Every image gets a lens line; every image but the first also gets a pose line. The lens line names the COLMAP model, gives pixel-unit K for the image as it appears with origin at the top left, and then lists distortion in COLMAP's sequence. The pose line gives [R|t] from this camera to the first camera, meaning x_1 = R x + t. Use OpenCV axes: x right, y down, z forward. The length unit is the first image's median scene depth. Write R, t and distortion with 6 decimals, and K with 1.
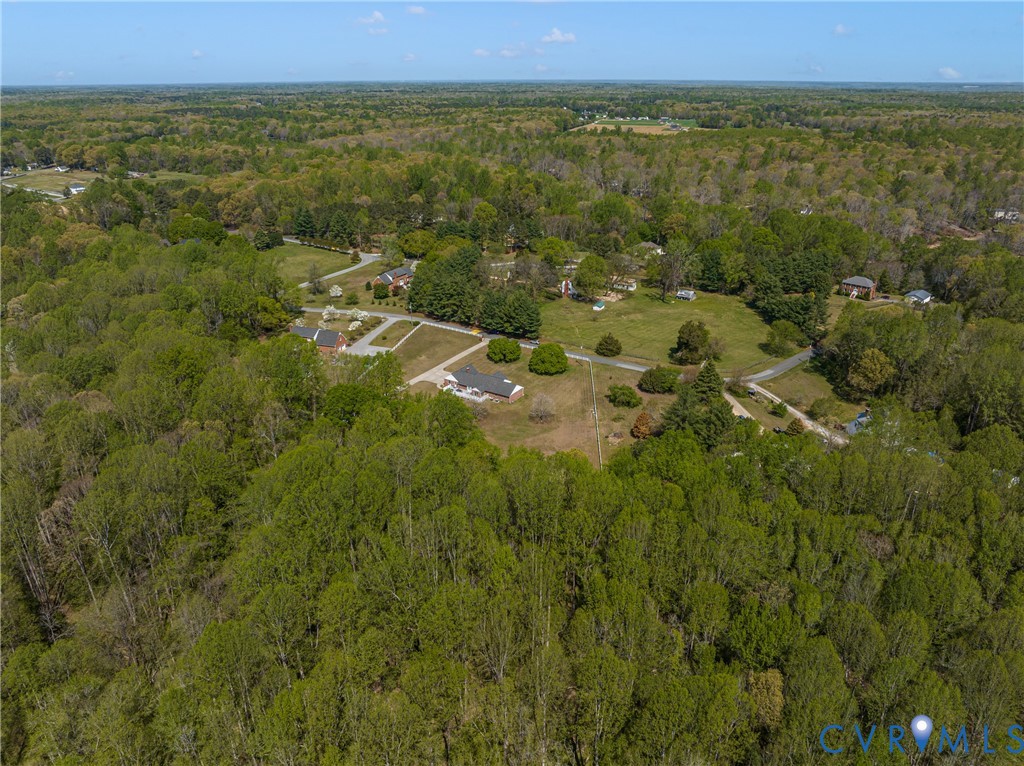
lens RADIAL K [[718.0, 0, 511.9], [0, 718.0, 381.7], [0, 0, 1]] dist [-0.044111, 0.008445]
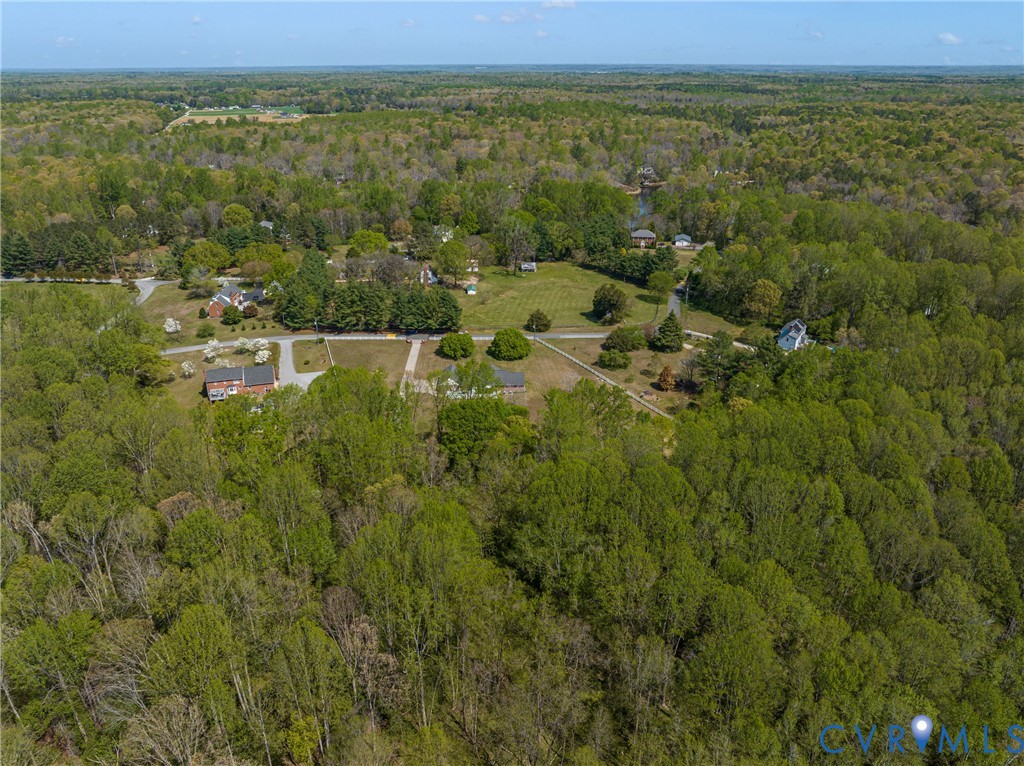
lens RADIAL K [[718.0, 0, 512.1], [0, 718.0, 384.9], [0, 0, 1]] dist [-0.044111, 0.008445]
pose [[0.818259, -0.229624, 0.526997, -0.409697], [0.219114, 0.972131, 0.083364, -0.049828], [-0.531452, 0.047260, 0.845769, 0.138547]]
